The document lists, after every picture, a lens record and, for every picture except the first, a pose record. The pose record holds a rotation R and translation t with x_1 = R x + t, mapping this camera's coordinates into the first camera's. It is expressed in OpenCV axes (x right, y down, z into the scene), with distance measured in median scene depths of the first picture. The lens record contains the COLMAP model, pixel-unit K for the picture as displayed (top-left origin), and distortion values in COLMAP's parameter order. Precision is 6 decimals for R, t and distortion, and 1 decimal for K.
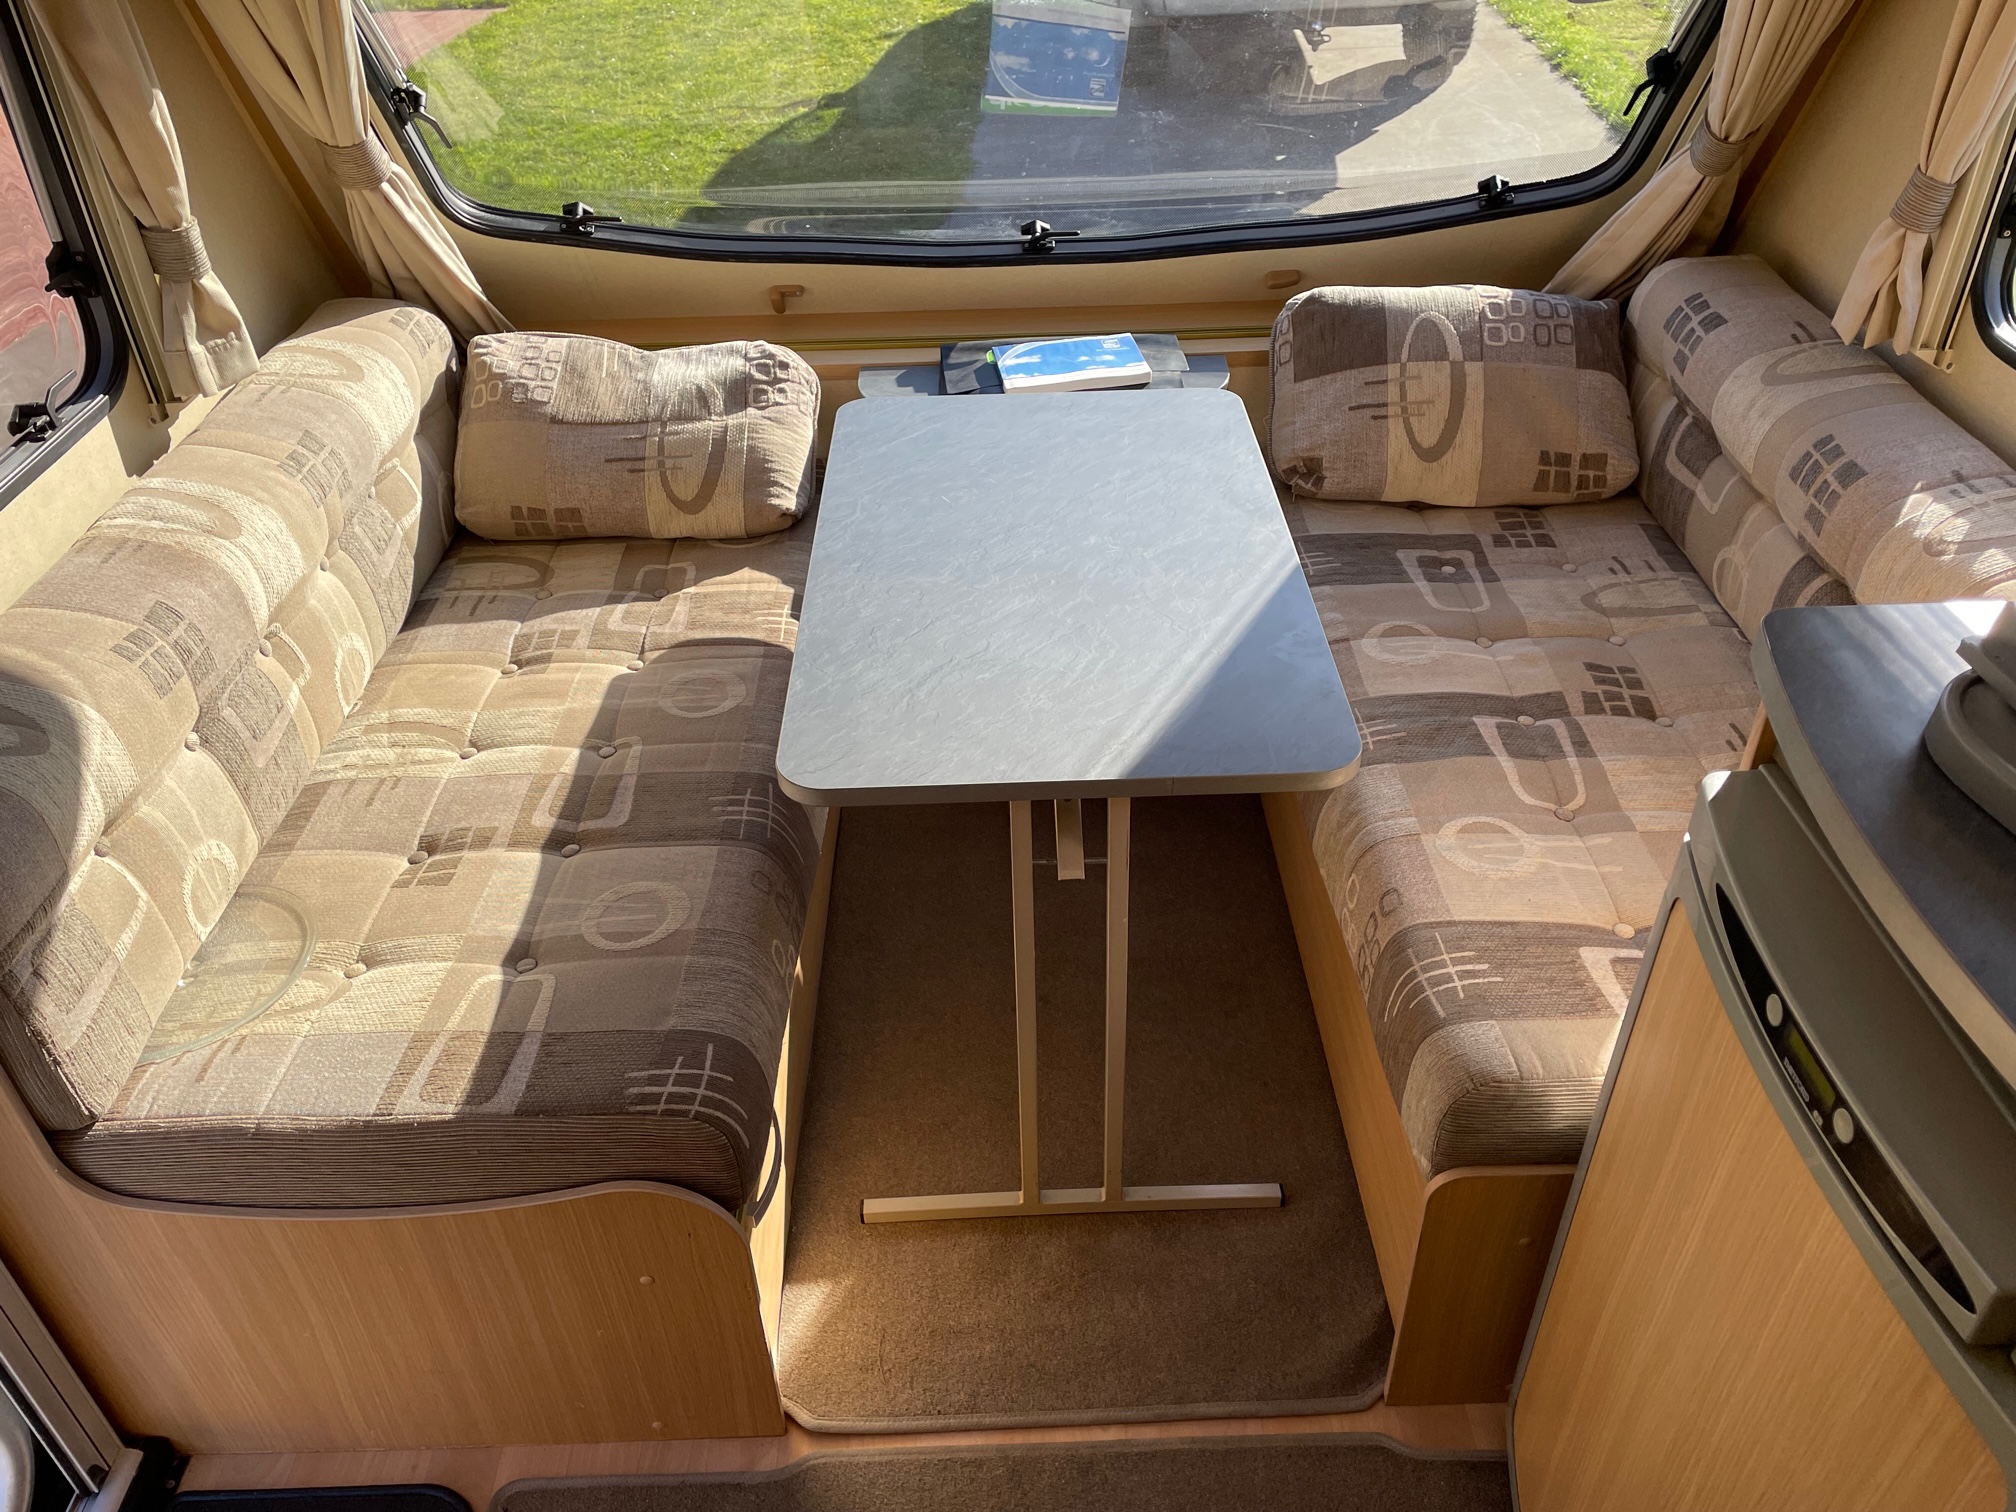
lens RADIAL K [[1516.9, 0, 1027.5], [0, 1516.9, 750.3], [0, 0, 1]] dist [0.084560, -0.111078]
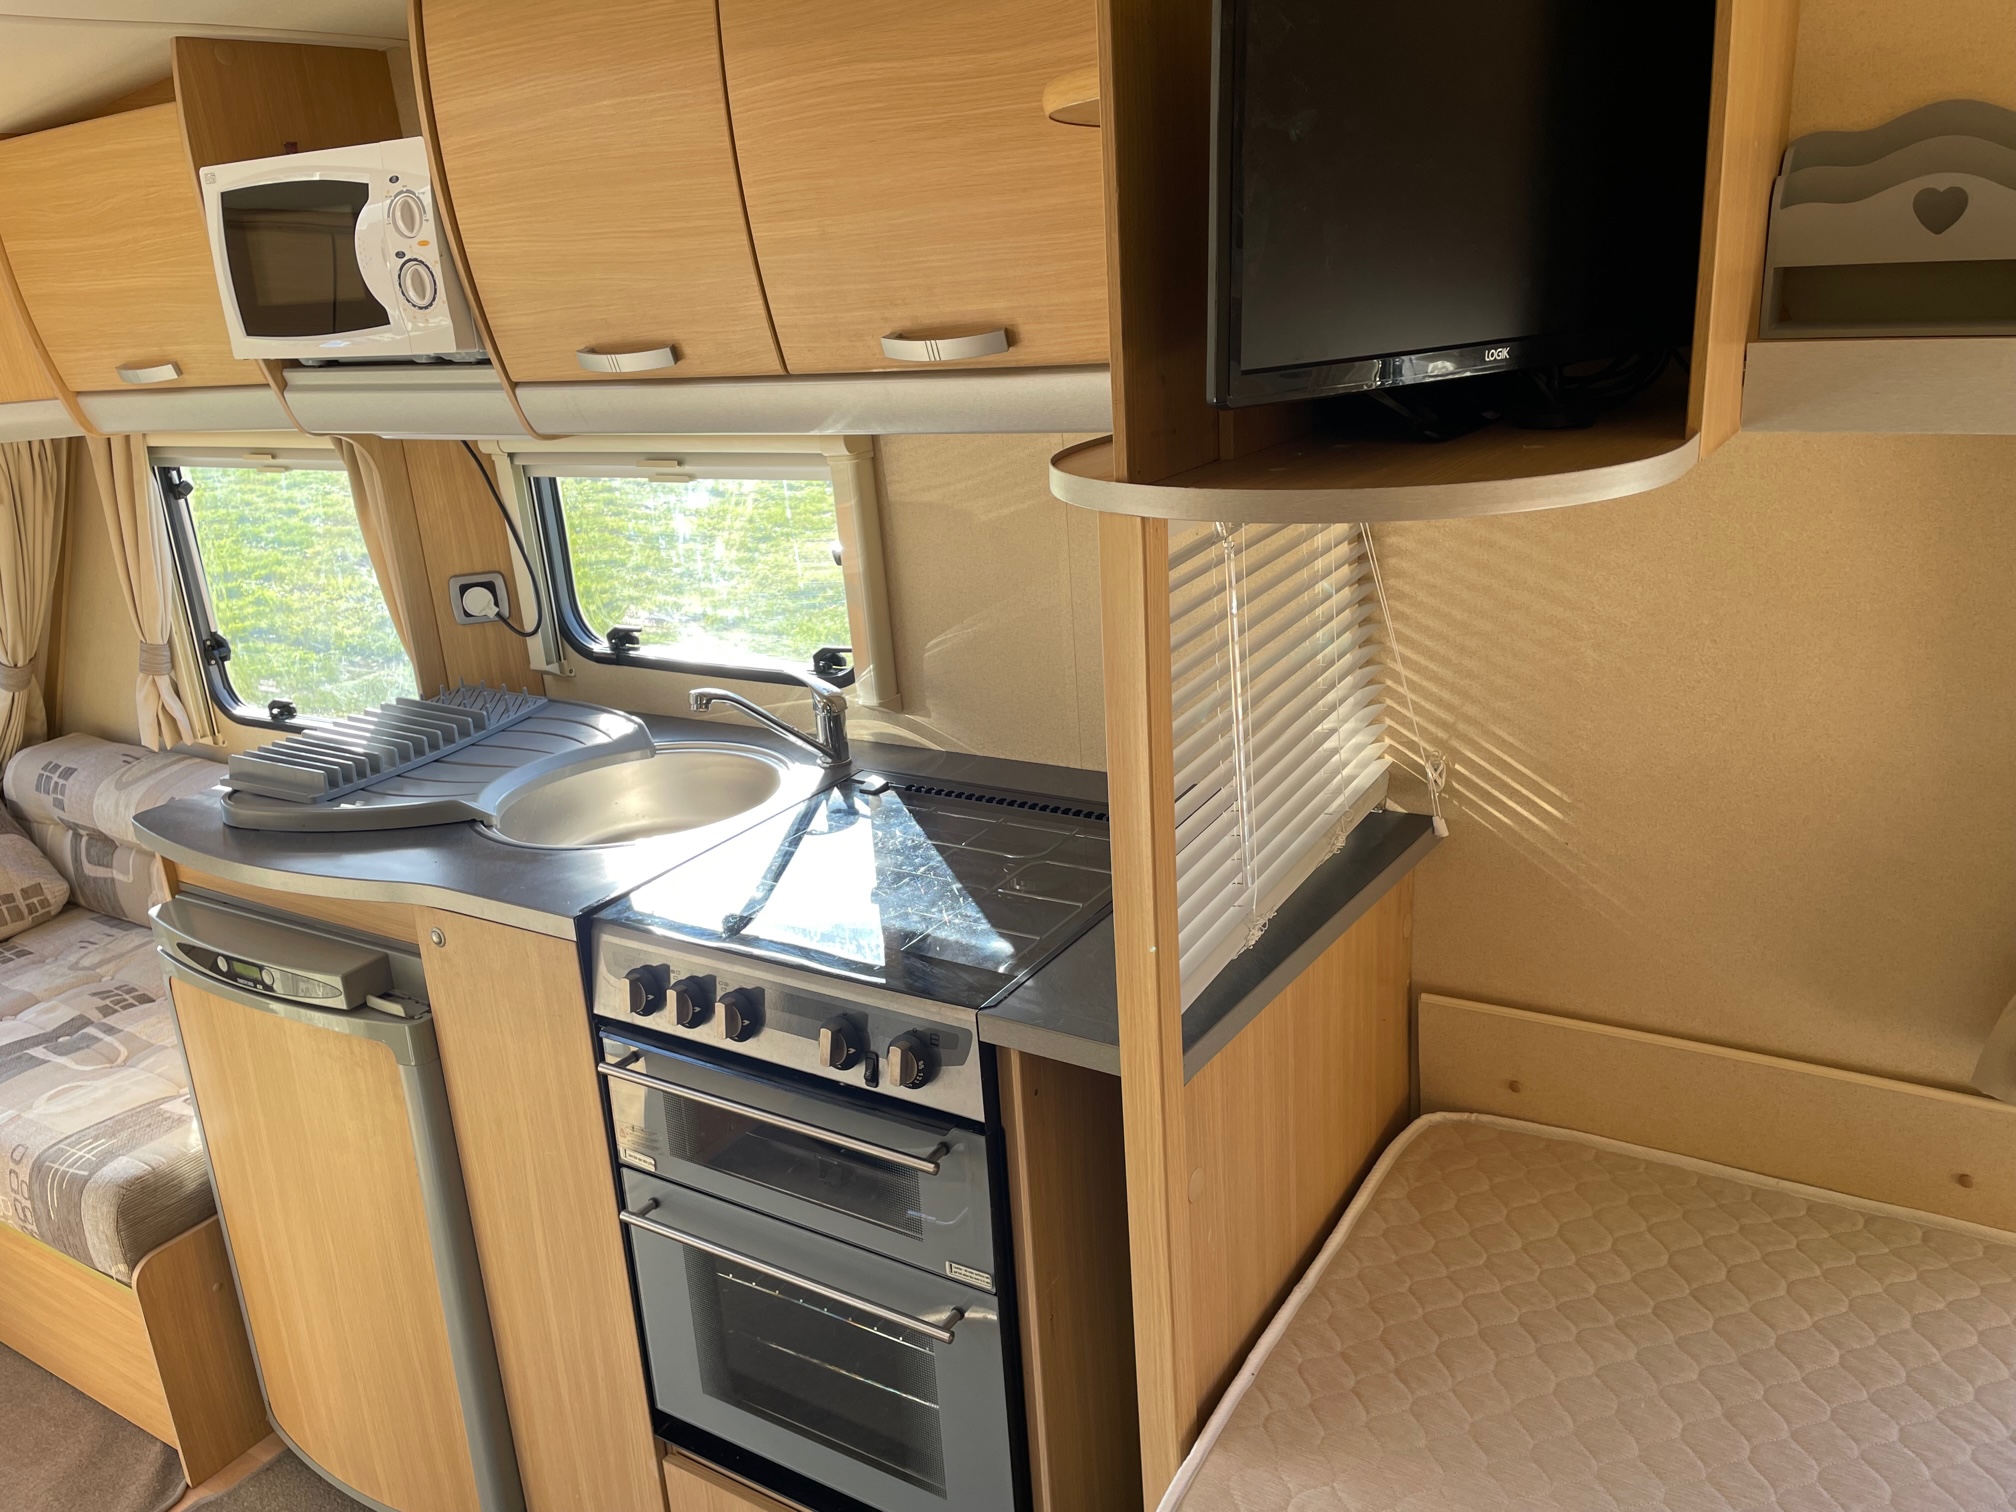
lens RADIAL K [[1506.8, 0, 968.7], [0, 1506.8, 755.8], [0, 0, 1]] dist [0.010341, -0.018305]
pose [[0.554464, -0.272891, 0.786193, -0.196388], [0.534962, 0.840536, -0.085530, 0.283904], [-0.637484, 0.468006, 0.612033, -0.417002]]
